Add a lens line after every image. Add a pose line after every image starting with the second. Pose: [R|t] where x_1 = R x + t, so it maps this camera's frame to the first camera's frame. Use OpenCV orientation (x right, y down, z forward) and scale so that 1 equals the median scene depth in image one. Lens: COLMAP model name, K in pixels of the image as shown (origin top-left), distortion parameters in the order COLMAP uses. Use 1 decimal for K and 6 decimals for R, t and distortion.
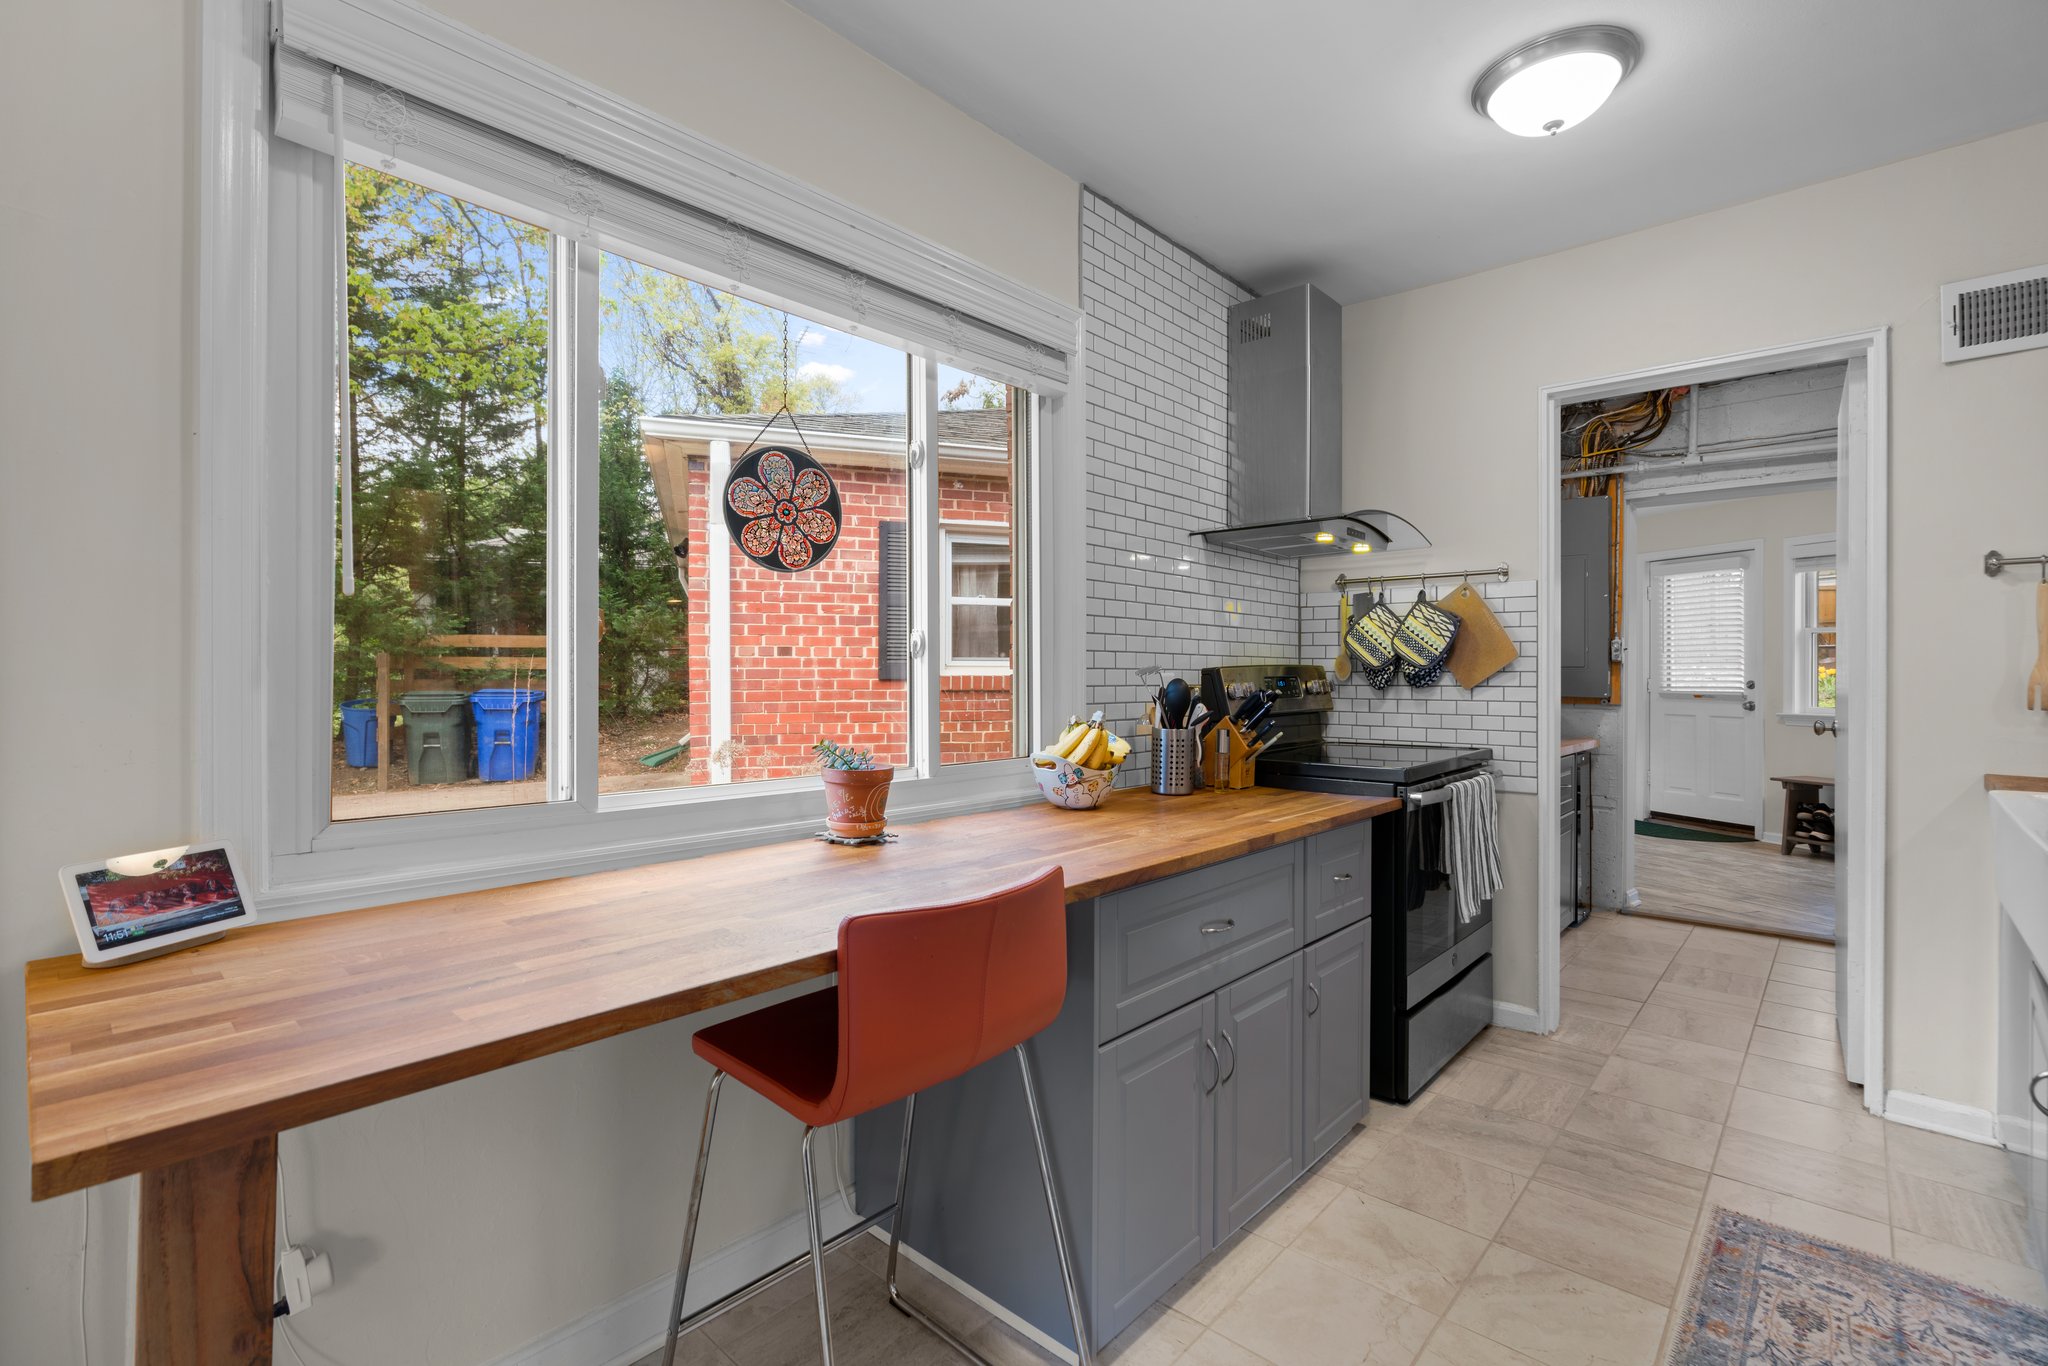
lens RADIAL K [[930.2, 0, 1015.1], [0, 930.2, 664.4], [0, 0, 1]] dist [-0.010129, 0.004803]
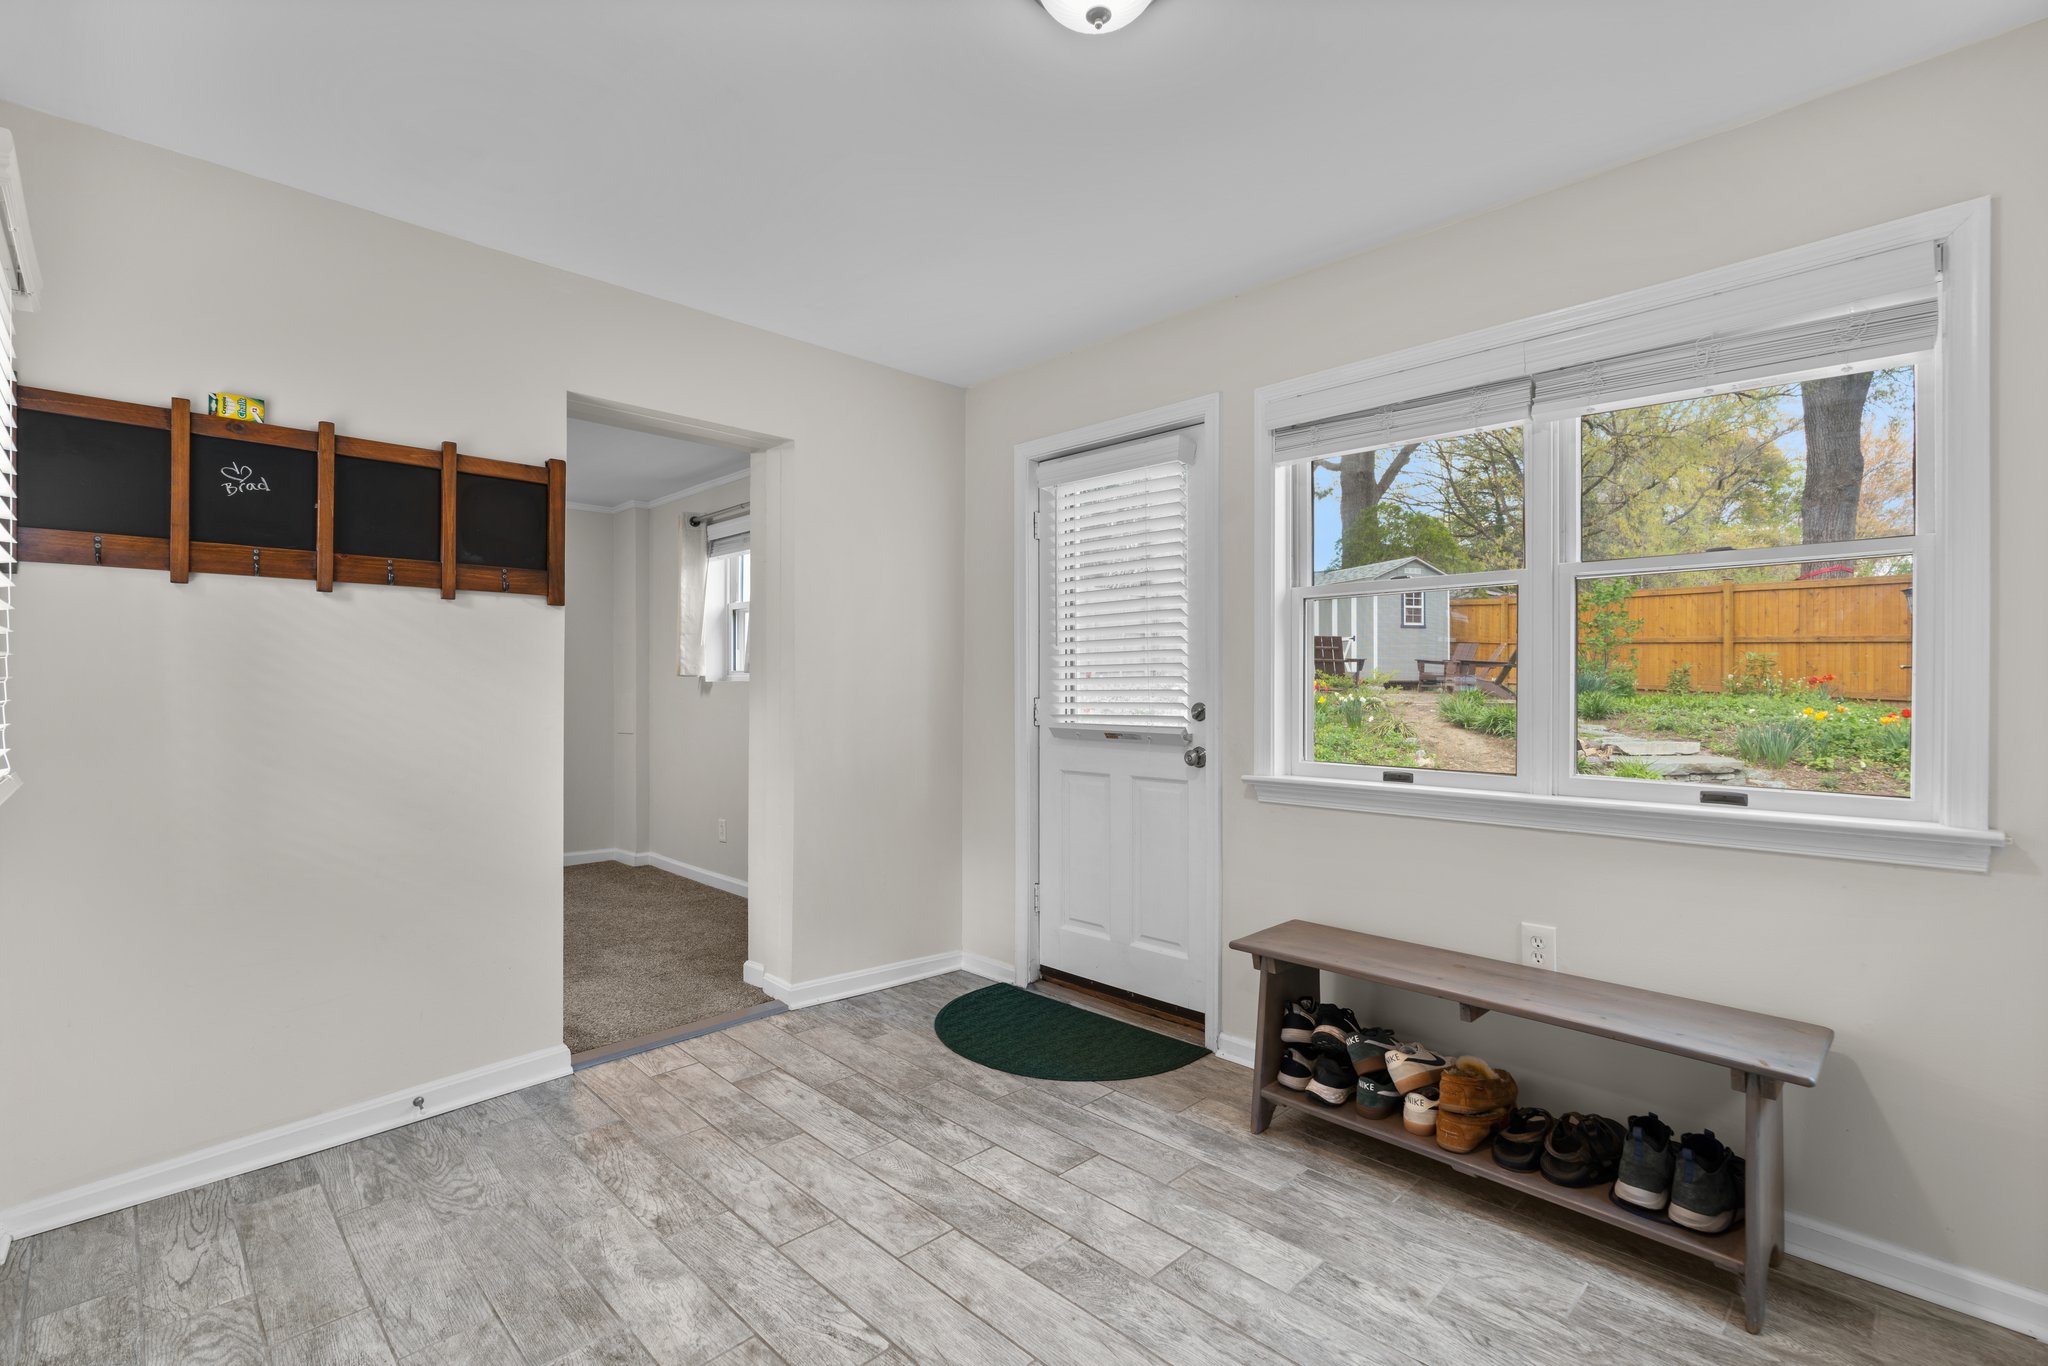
lens RADIAL K [[930.2, 0, 1037.6], [0, 930.2, 675.7], [0, 0, 1]] dist [-0.010129, 0.004803]
pose [[0.892193, 0.002055, 0.451649, 1.117445], [-0.000837, 0.999995, -0.002896, 0.011258], [-0.451653, 0.002206, 0.892191, 1.354197]]
